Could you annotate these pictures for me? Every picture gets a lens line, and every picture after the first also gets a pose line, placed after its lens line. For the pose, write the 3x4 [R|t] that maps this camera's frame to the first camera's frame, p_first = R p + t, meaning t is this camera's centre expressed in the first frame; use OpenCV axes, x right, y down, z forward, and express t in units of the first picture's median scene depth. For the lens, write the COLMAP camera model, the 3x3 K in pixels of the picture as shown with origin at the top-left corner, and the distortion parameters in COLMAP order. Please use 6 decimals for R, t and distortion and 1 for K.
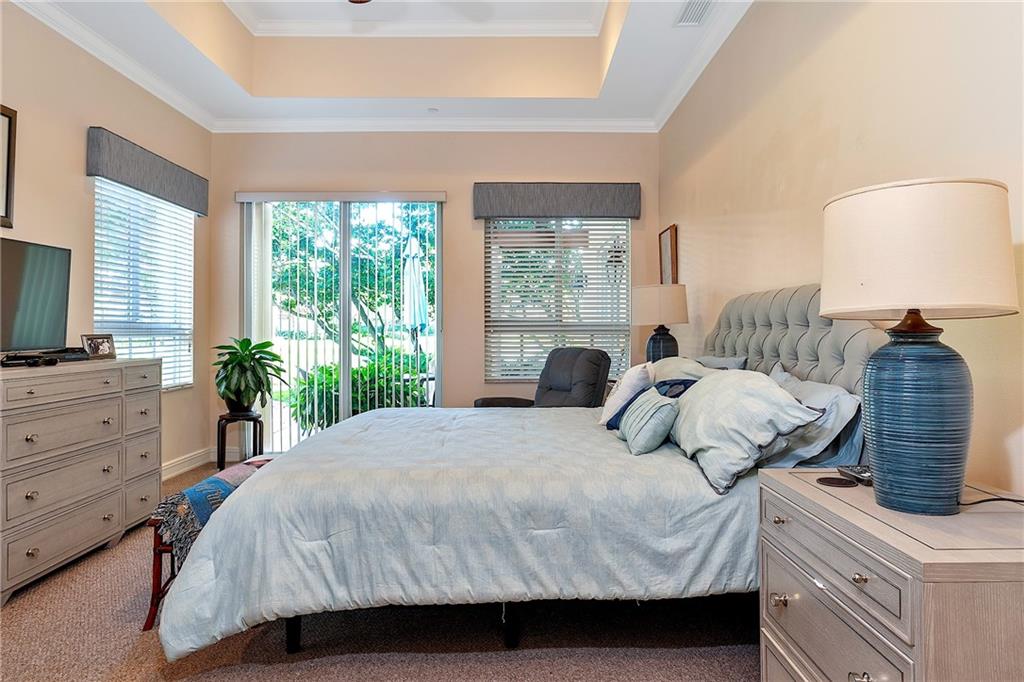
lens RADIAL K [[650.6, 0, 513.4], [0, 650.6, 336.3], [0, 0, 1]] dist [0.018613, -0.000382]
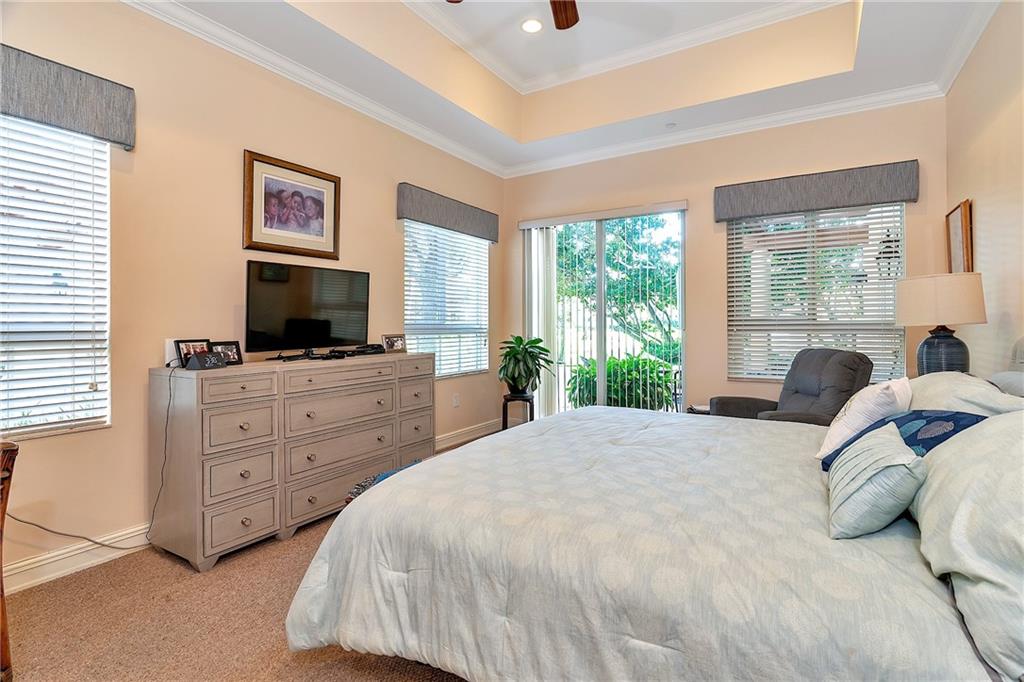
lens RADIAL K [[502.9, 0, 499.6], [0, 502.9, 328.4], [0, 0, 1]] dist [-0.000151, 0.001678]
pose [[0.861392, -0.000929, -0.507940, 0.080443], [-0.001463, 0.999990, -0.004311, -0.010949], [0.507939, 0.004457, 0.861381, 0.211621]]
